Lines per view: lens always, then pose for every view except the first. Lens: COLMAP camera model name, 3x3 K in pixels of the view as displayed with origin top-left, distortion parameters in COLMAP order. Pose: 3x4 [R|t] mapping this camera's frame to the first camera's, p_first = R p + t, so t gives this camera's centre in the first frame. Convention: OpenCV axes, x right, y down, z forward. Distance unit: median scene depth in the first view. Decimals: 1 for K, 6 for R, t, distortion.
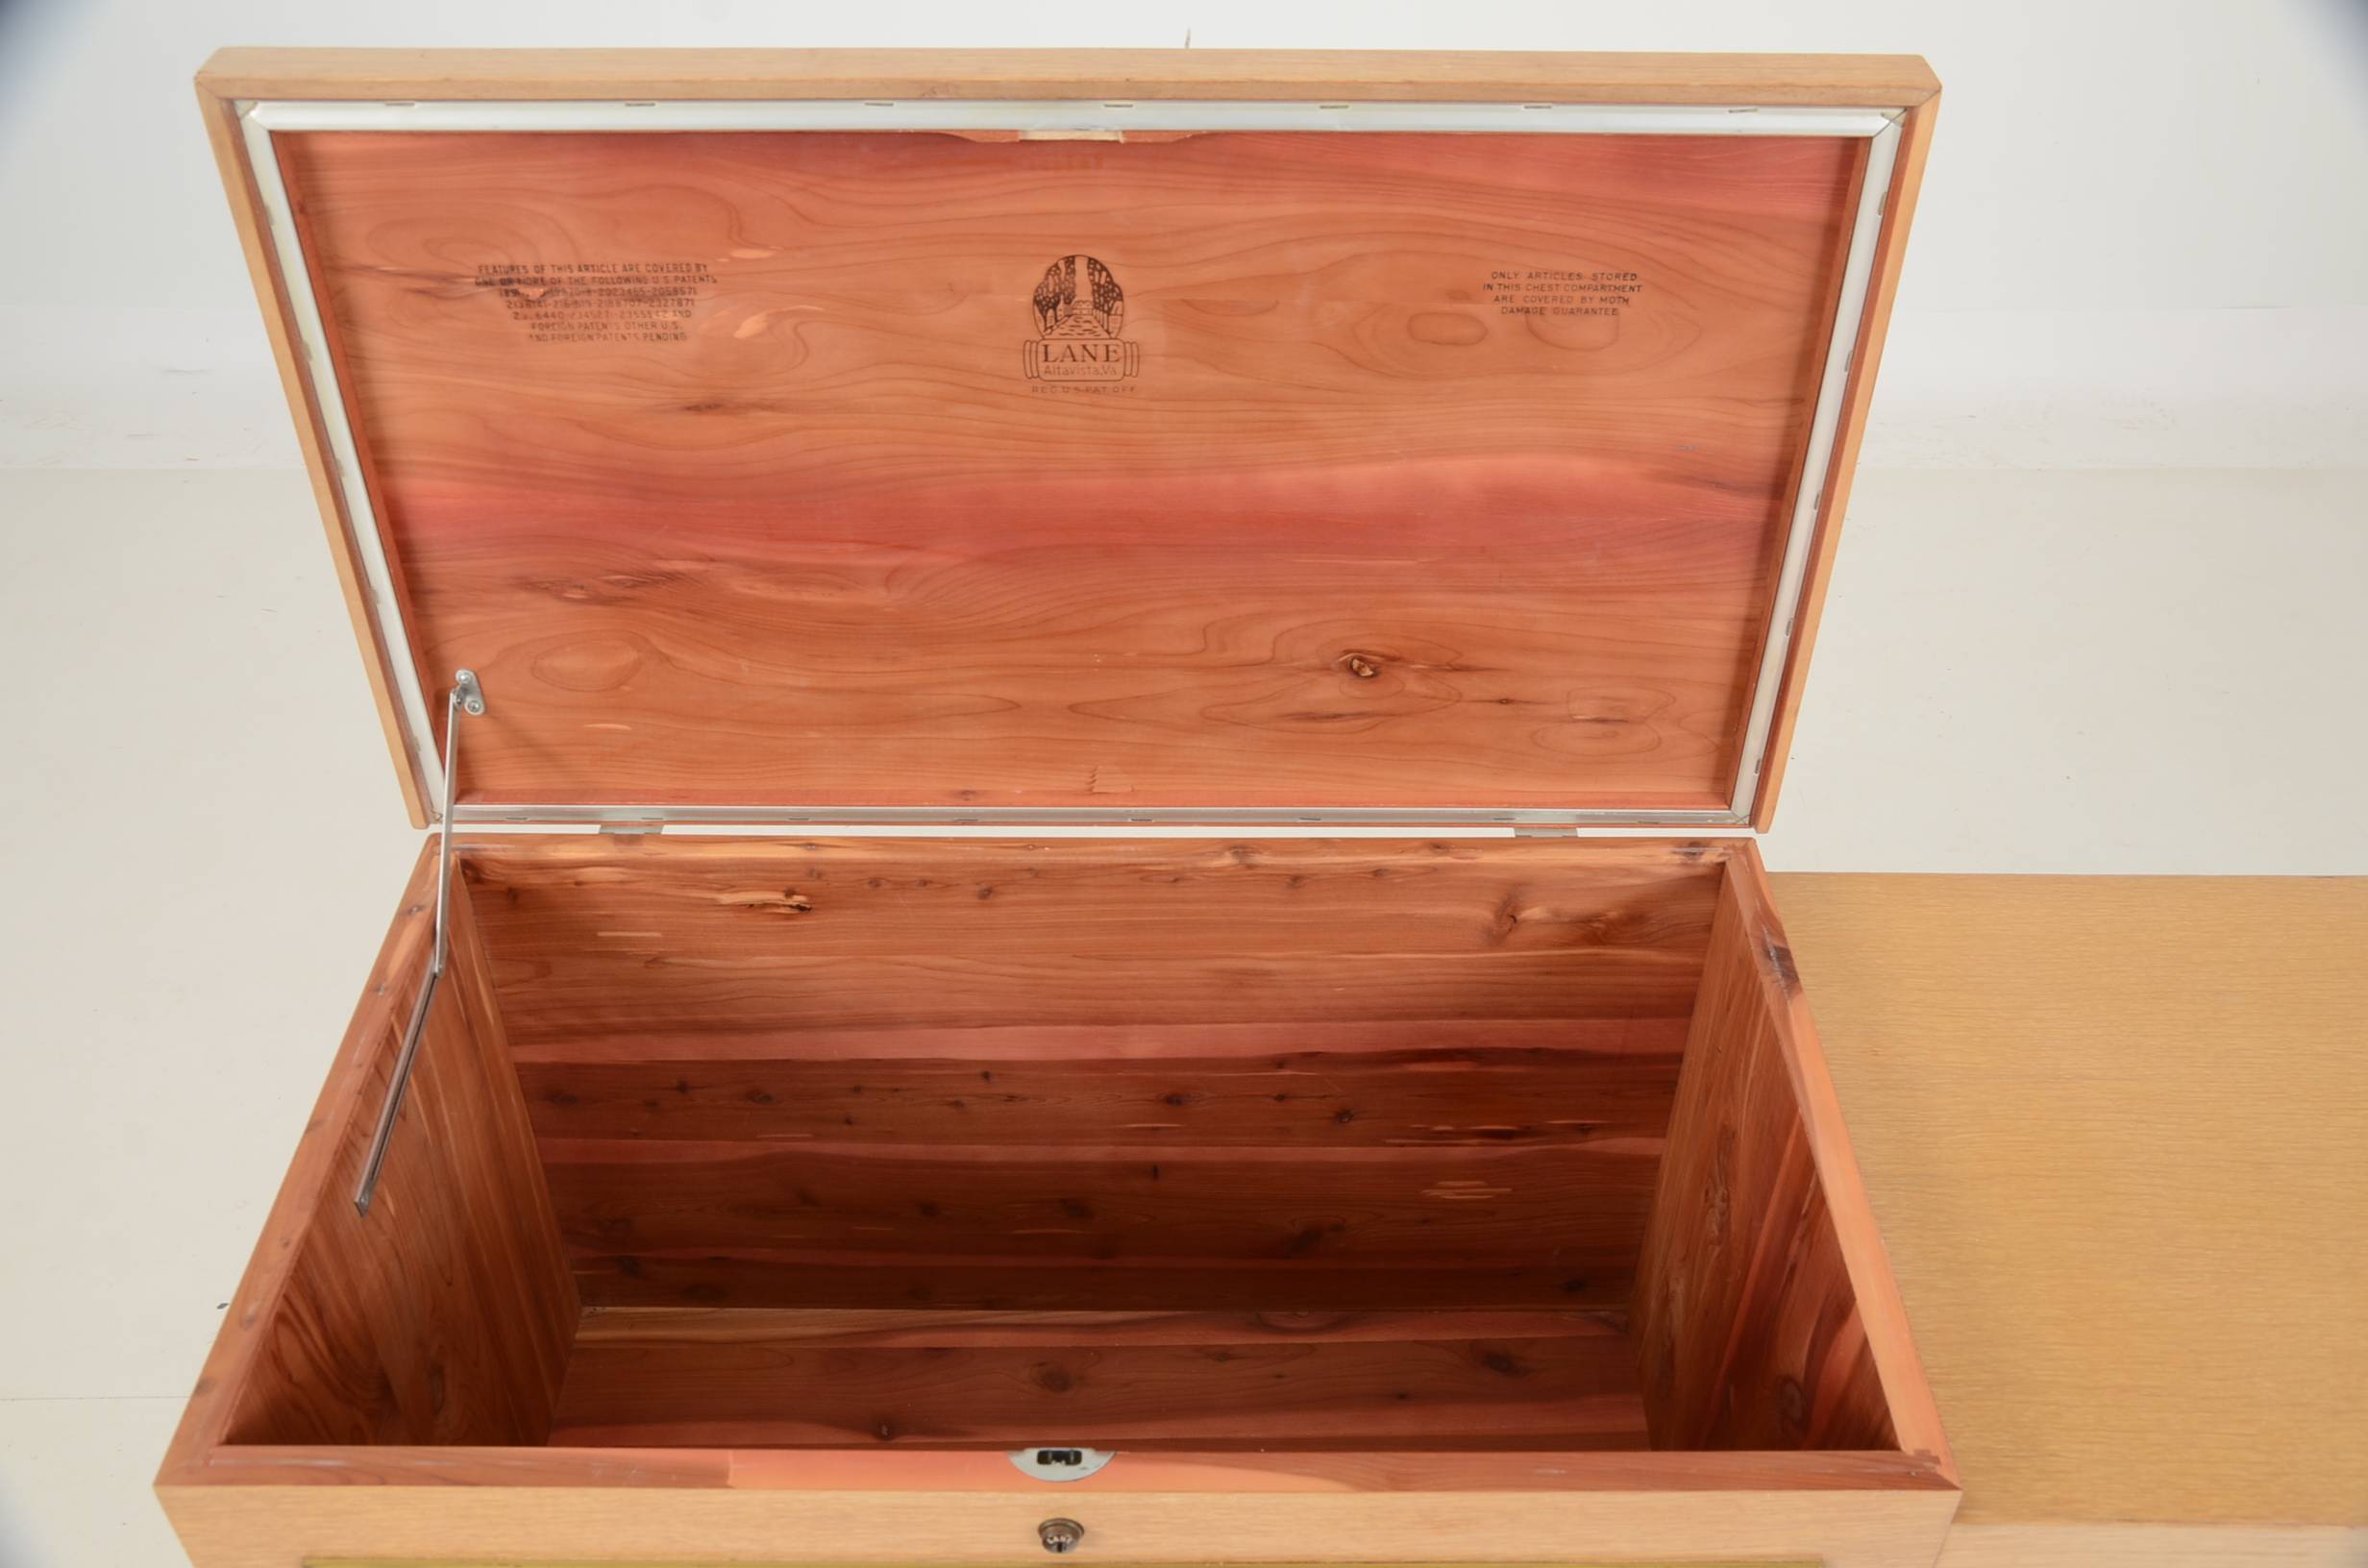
lens RADIAL K [[2086.3, 0, 1184.0], [0, 2086.3, 784.0], [0, 0, 1]] dist [-0.082152, 0.145278]
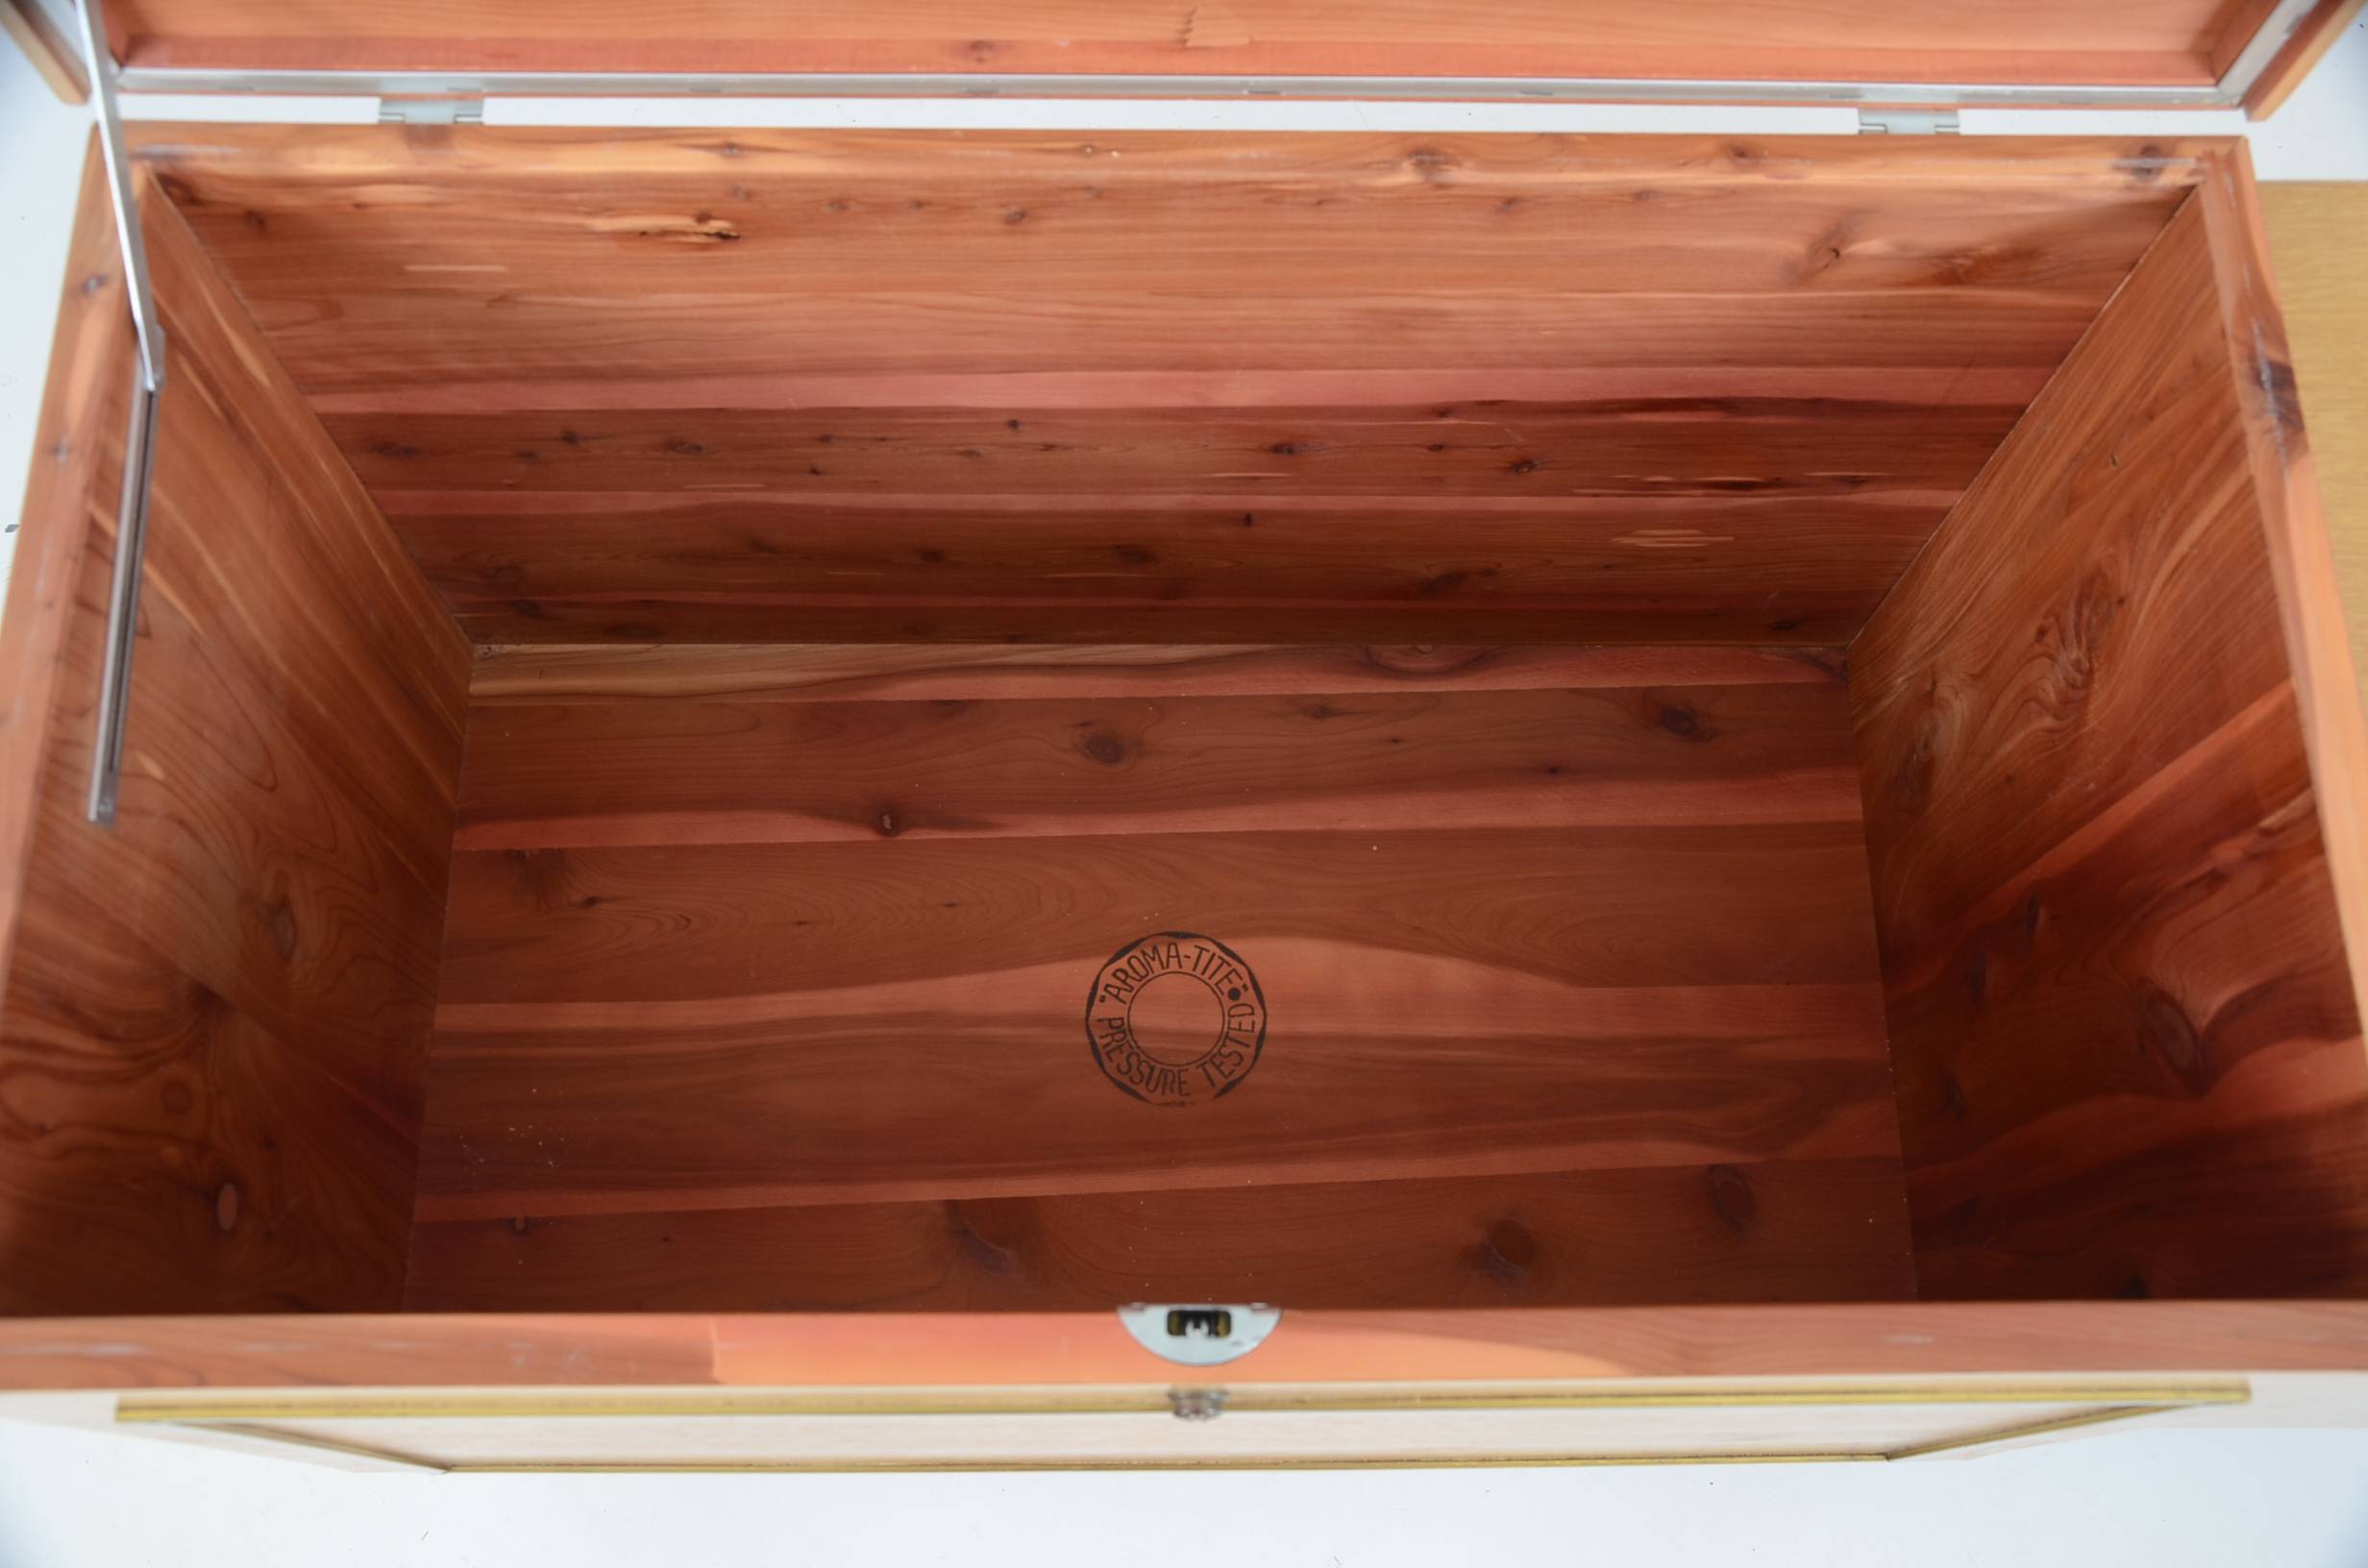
lens RADIAL K [[2209.7, 0, 1184.0], [0, 2209.7, 784.0], [0, 0, 1]] dist [-0.083966, 0.182741]
pose [[0.999781, 0.001920, 0.020817, -0.056222], [-0.012423, 0.855465, 0.517711, -0.140730], [-0.016814, -0.517856, 0.855302, 0.332220]]
